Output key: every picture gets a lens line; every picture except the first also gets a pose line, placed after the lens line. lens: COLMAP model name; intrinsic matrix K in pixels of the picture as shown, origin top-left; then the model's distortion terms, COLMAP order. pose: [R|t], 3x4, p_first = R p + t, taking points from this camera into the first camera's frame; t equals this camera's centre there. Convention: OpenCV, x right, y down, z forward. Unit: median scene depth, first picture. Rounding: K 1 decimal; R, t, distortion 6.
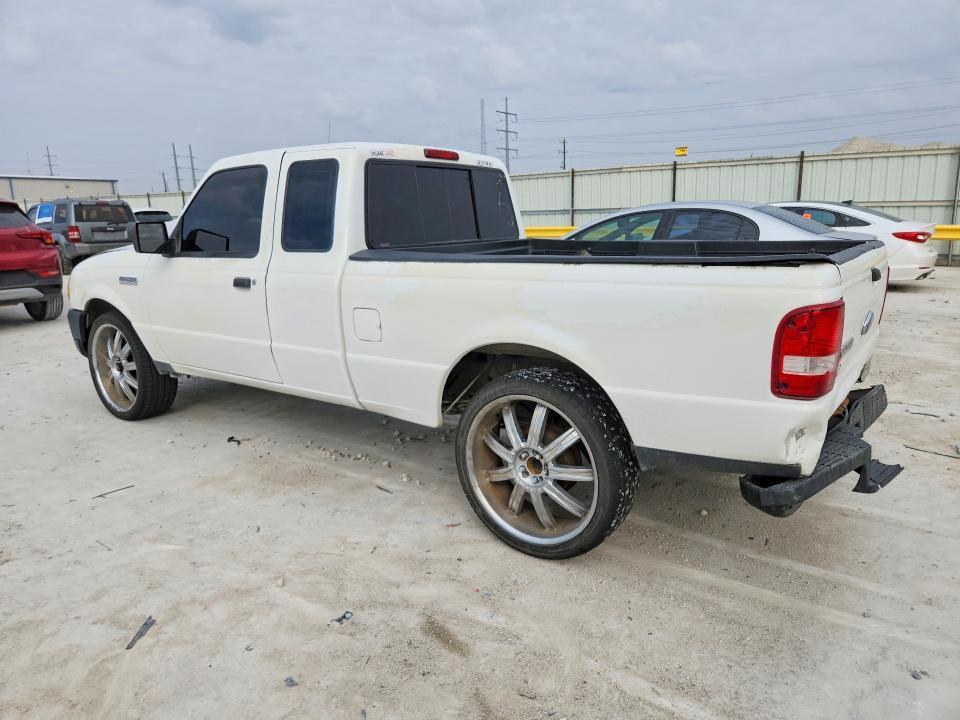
lens RADIAL K [[644.5, 0, 480.0], [0, 644.5, 360.0], [0, 0, 1]] dist [0.035516, 0.001357]
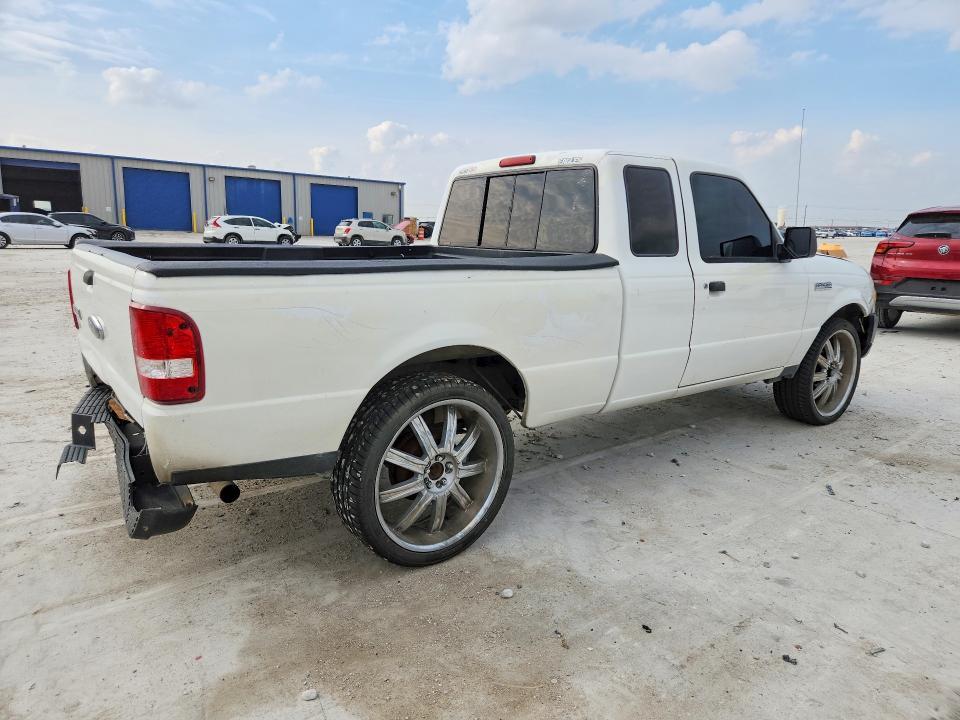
lens RADIAL K [[644.5, 0, 480.0], [0, 644.5, 360.0], [0, 0, 1]] dist [0.035516, 0.001357]
pose [[-0.289173, 0.197887, -0.936600, 1.160781], [-0.215002, 0.939978, 0.264982, -0.340097], [0.932820, 0.277996, -0.229270, 1.526914]]
